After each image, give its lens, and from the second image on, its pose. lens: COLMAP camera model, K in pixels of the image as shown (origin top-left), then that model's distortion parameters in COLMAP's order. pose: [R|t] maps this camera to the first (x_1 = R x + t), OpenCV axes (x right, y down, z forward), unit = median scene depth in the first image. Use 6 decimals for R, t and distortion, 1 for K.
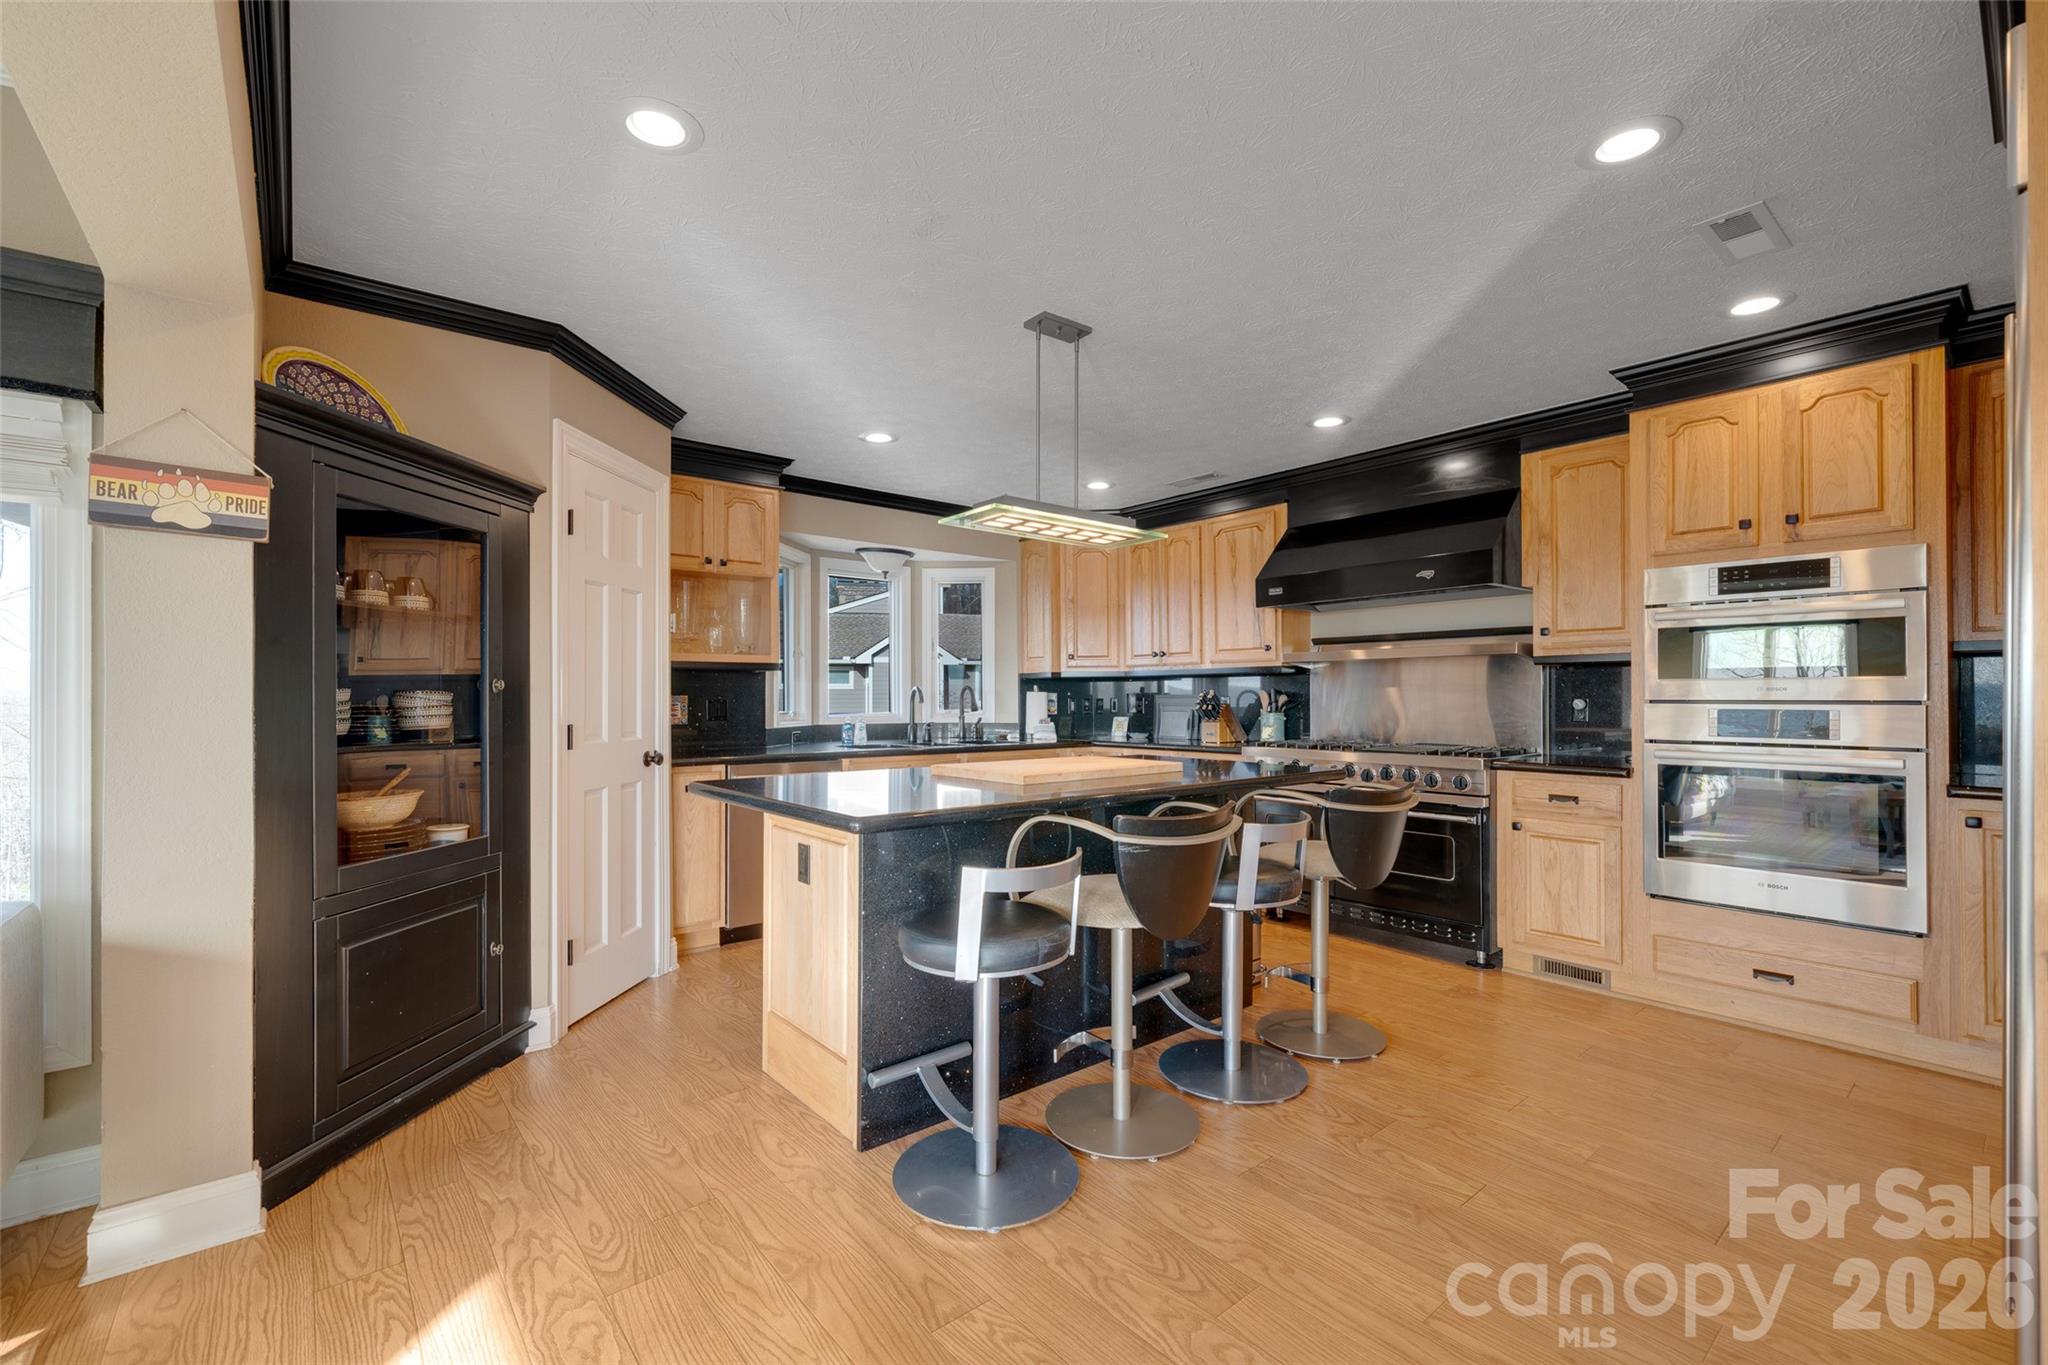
lens RADIAL K [[878.3, 0, 1024.7], [0, 878.3, 691.2], [0, 0, 1]] dist [-0.001791, -0.000395]
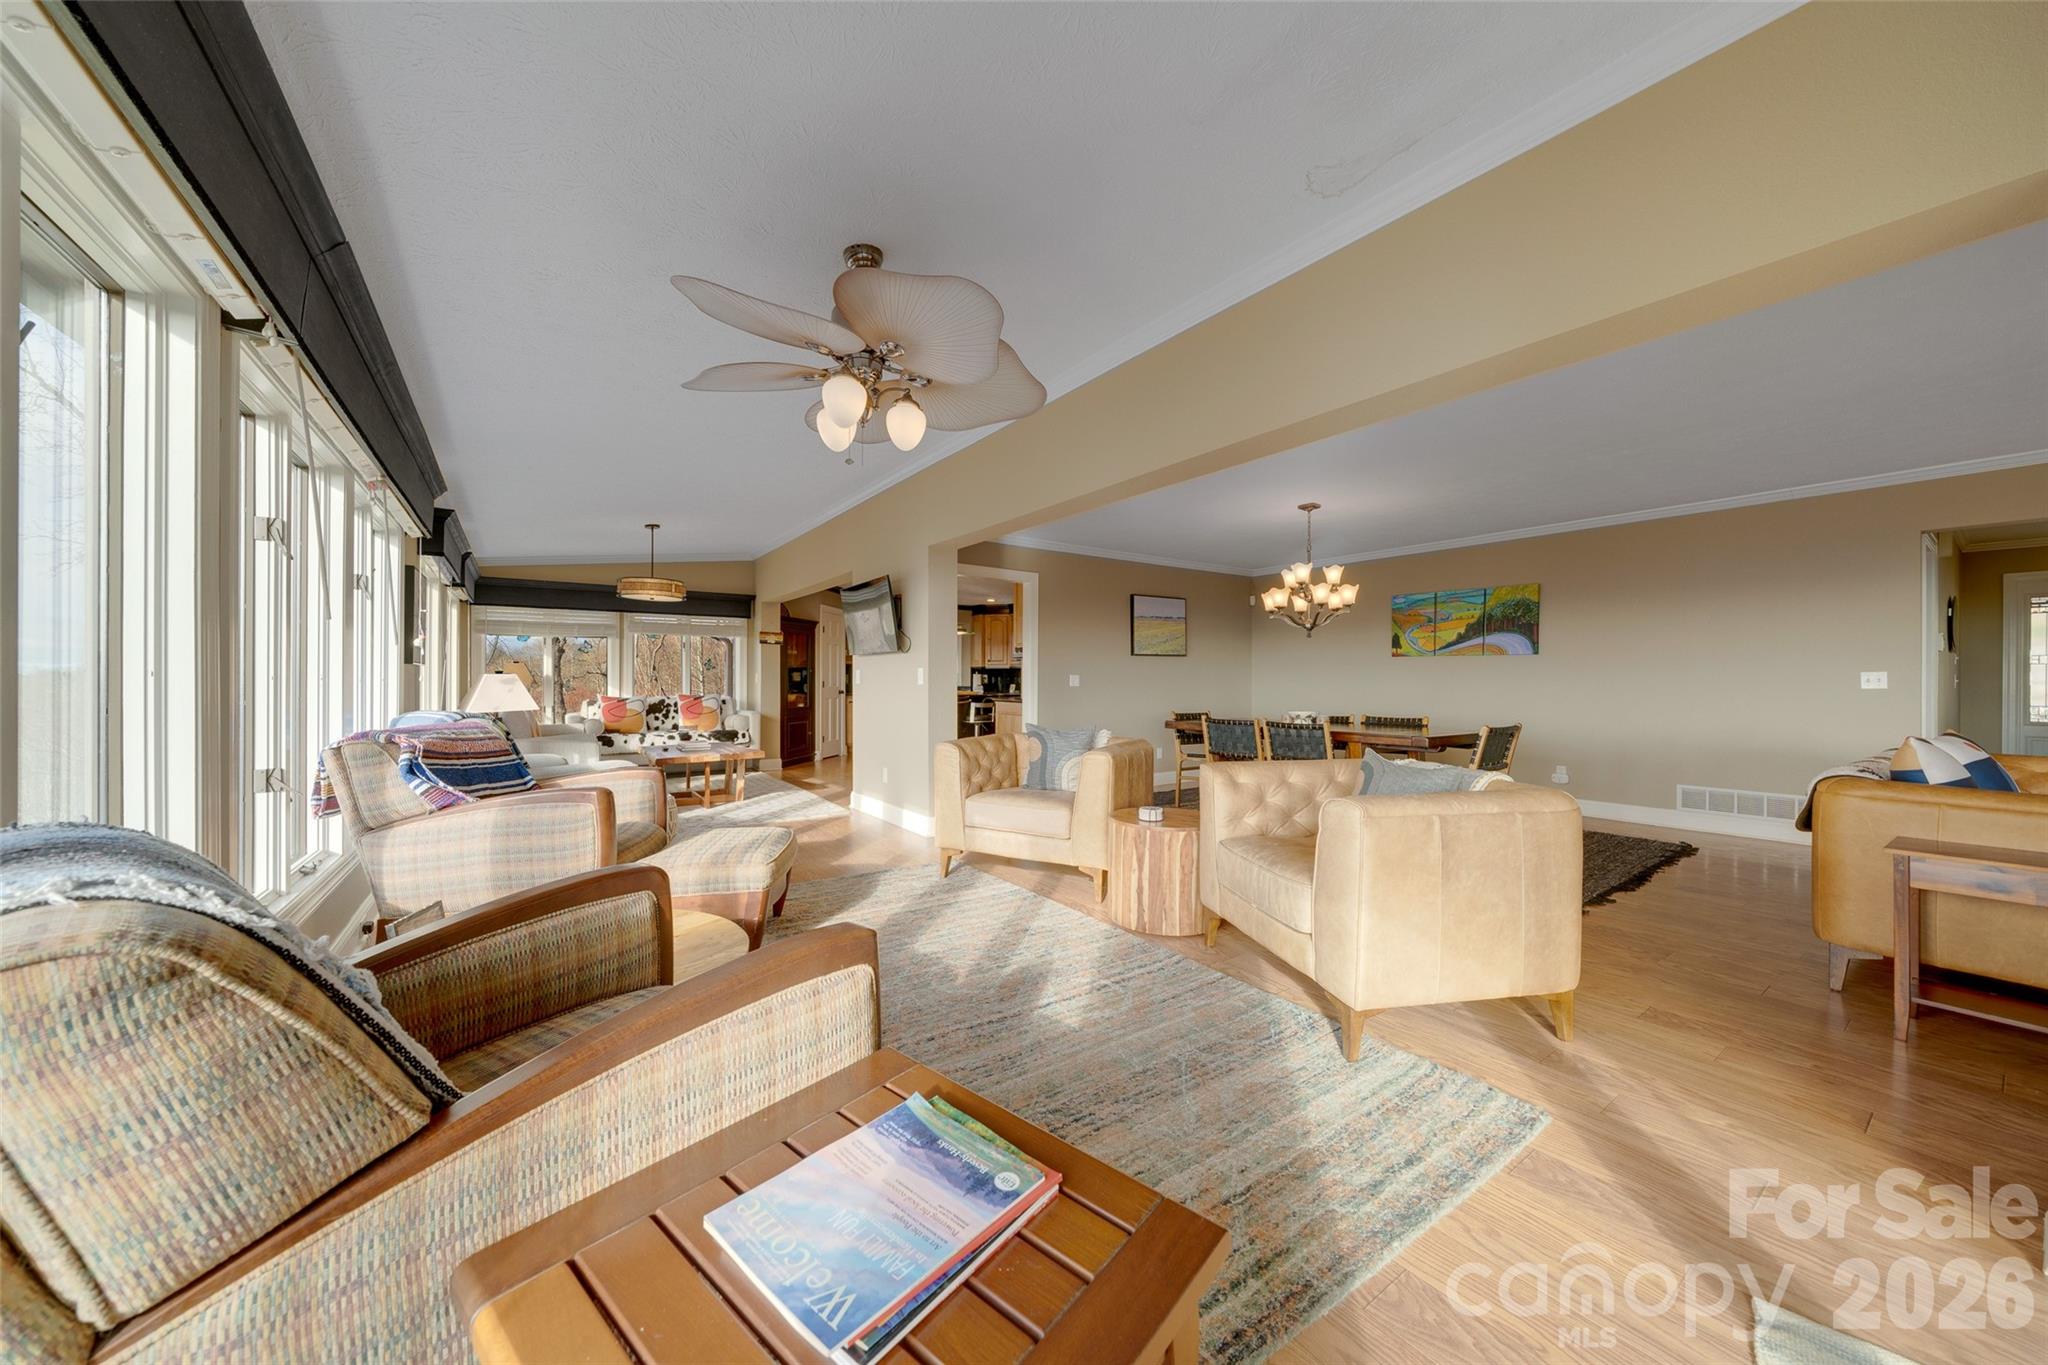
lens RADIAL K [[710.3, 0, 1036.8], [0, 710.3, 691.1], [0, 0, 1]] dist [-0.007293, 0.000044]
pose [[0.997813, 0.004023, -0.065979, 1.011918], [-0.002765, 0.999813, 0.019142, 0.030968], [0.066044, -0.018918, 0.997637, -3.312180]]
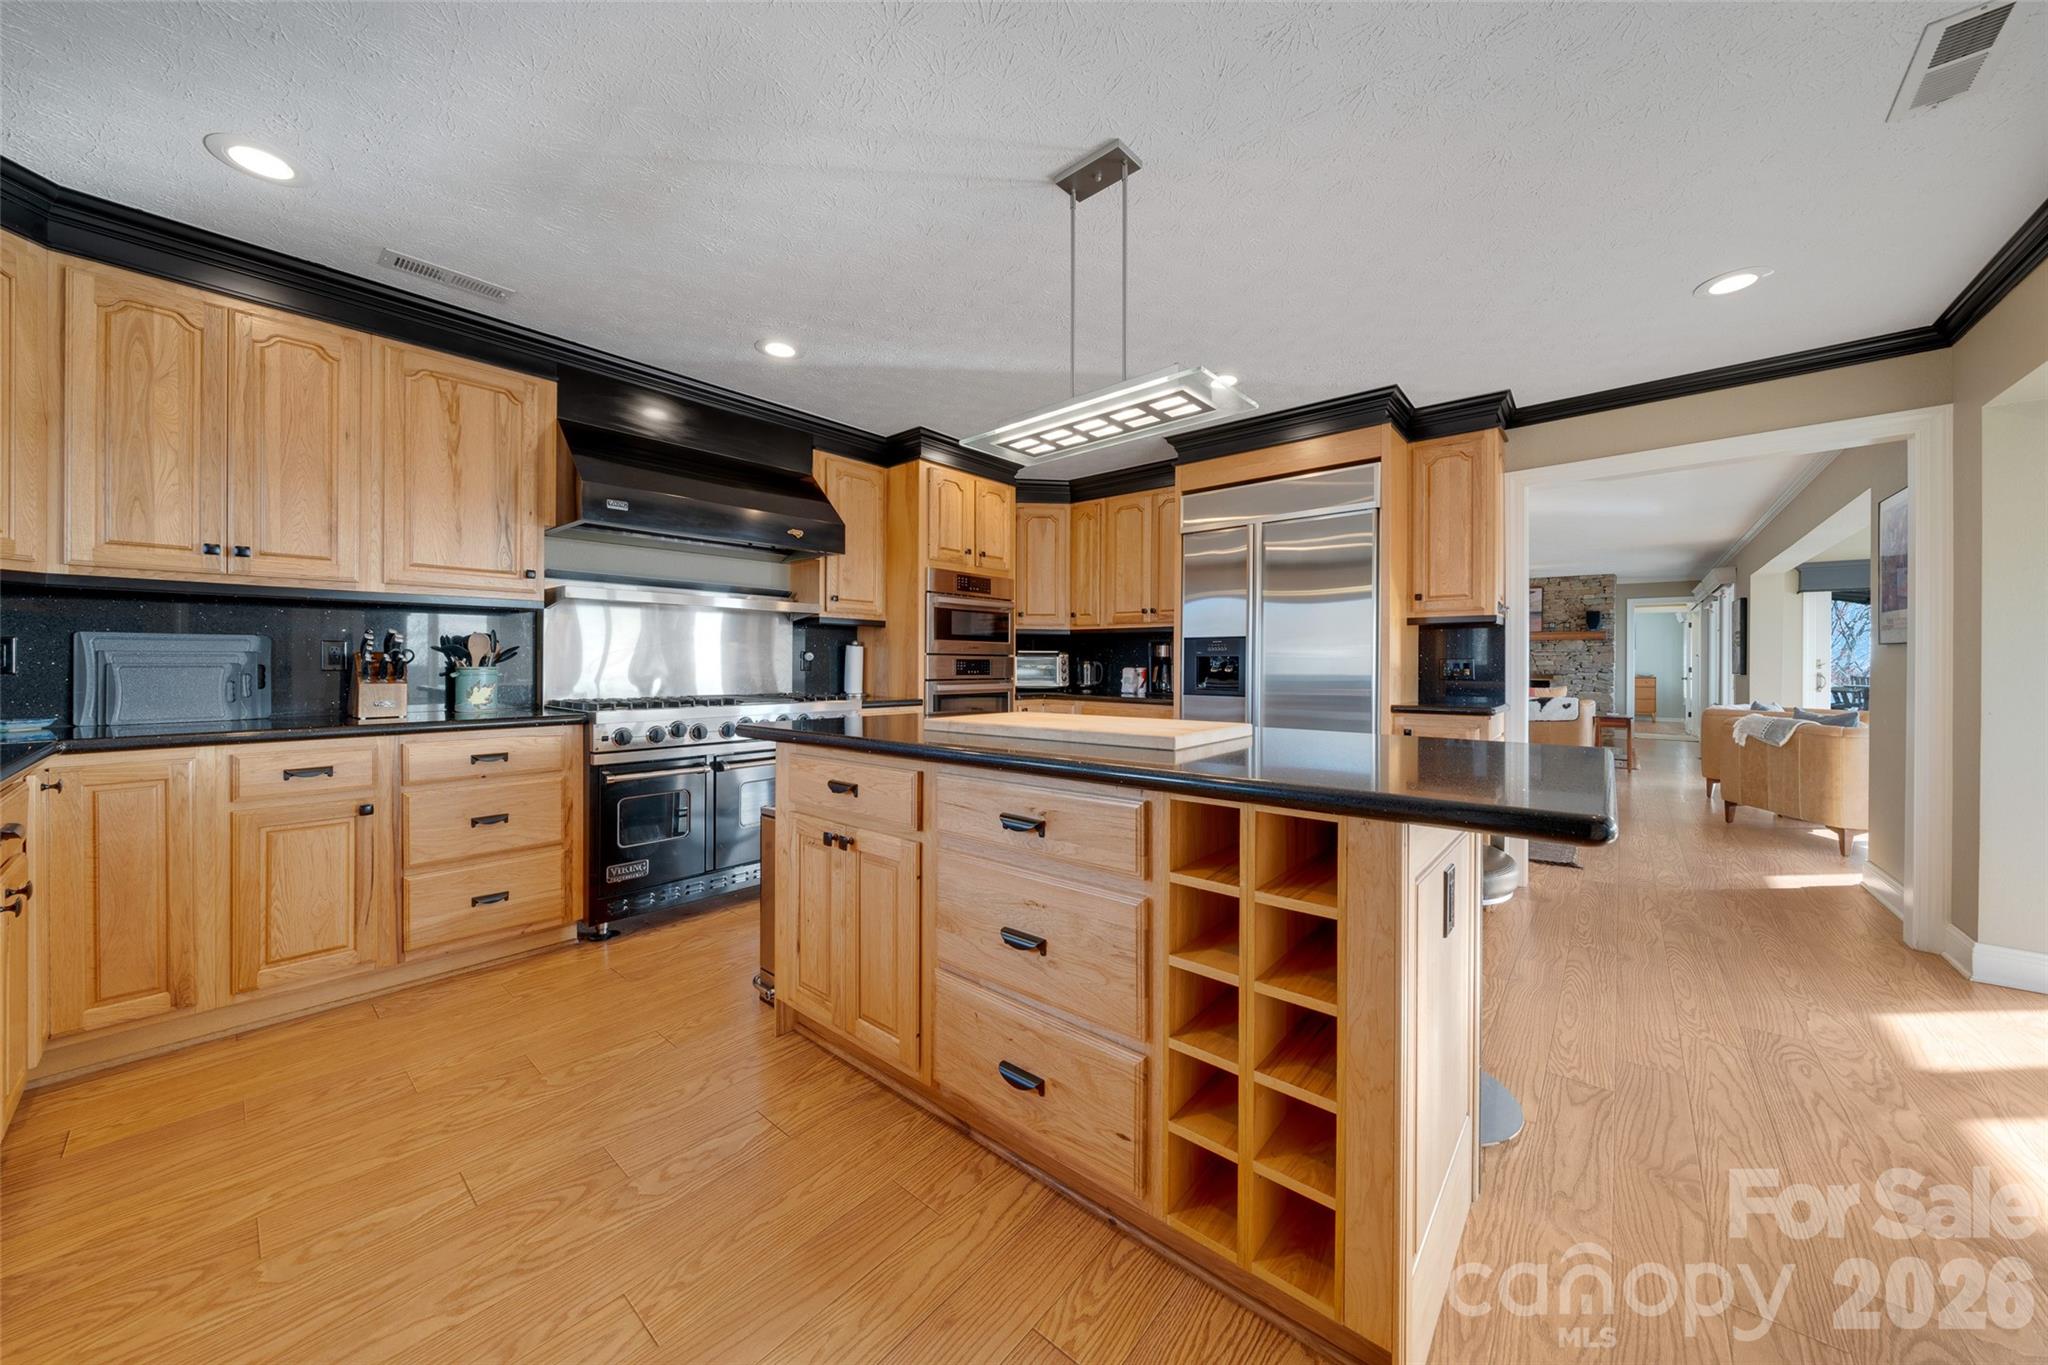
lens RADIAL K [[710.3, 0, 1026.4], [0, 710.3, 661.2], [0, 0, 1]] dist [-0.007293, 0.000044]
pose [[-0.178903, 0.006660, 0.983844, -0.855168], [-0.007011, 0.999943, -0.008044, 0.050827], [-0.983842, -0.008337, -0.178846, 1.738856]]
